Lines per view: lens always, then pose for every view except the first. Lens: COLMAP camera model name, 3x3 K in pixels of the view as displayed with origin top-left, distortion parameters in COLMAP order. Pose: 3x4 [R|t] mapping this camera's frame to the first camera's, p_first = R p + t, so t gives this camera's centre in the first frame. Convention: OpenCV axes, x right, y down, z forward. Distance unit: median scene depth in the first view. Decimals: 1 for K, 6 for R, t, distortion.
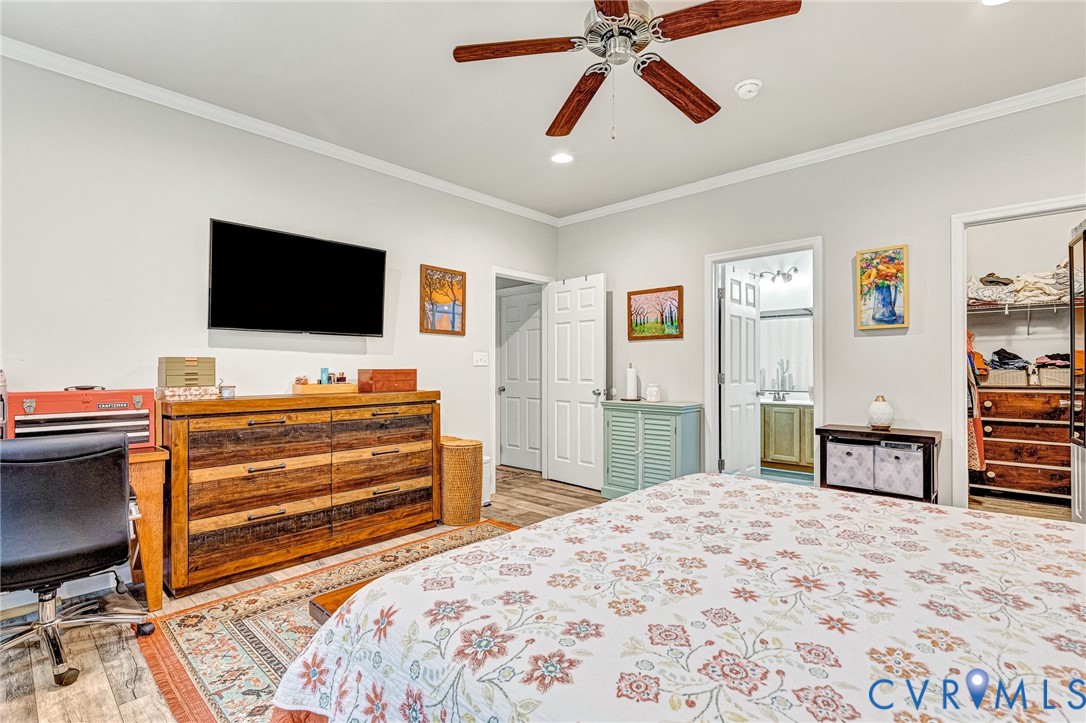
lens RADIAL K [[512.3, 0, 560.0], [0, 512.3, 373.6], [0, 0, 1]] dist [0.008479, -0.001221]
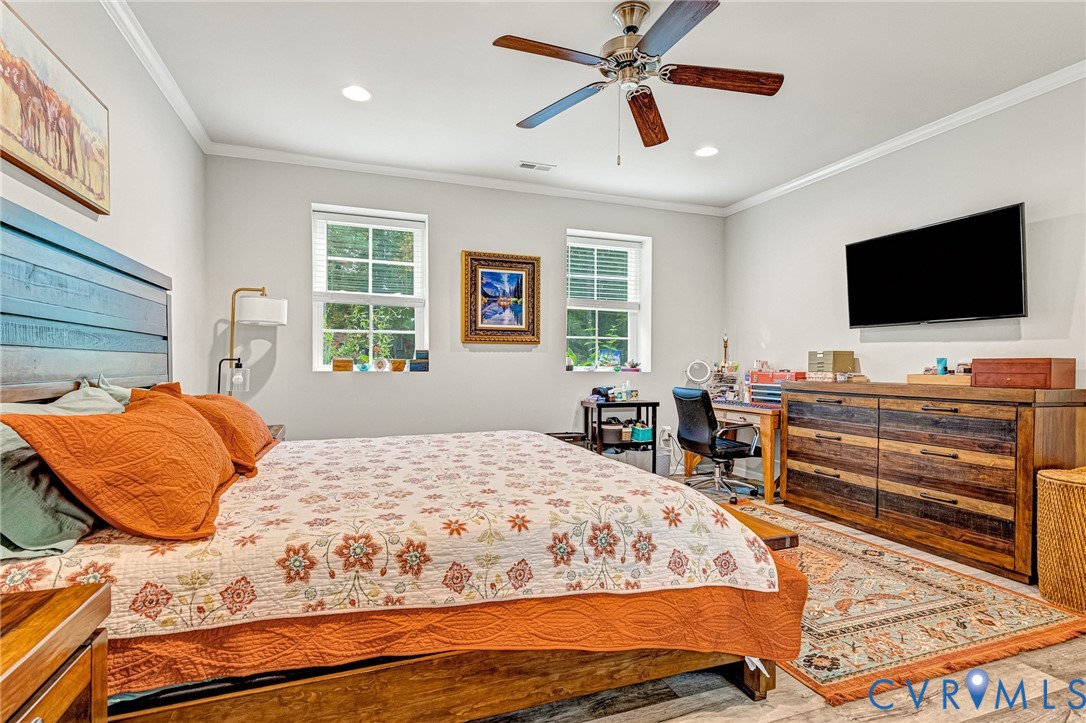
lens RADIAL K [[512.3, 0, 542.9], [0, 512.3, 361.6], [0, 0, 1]] dist [0.008479, -0.001221]
pose [[-0.455019, 0.001558, -0.890480, 0.782771], [-0.005354, 0.999976, 0.004485, -0.004354], [0.890466, 0.006809, -0.455000, 0.841876]]
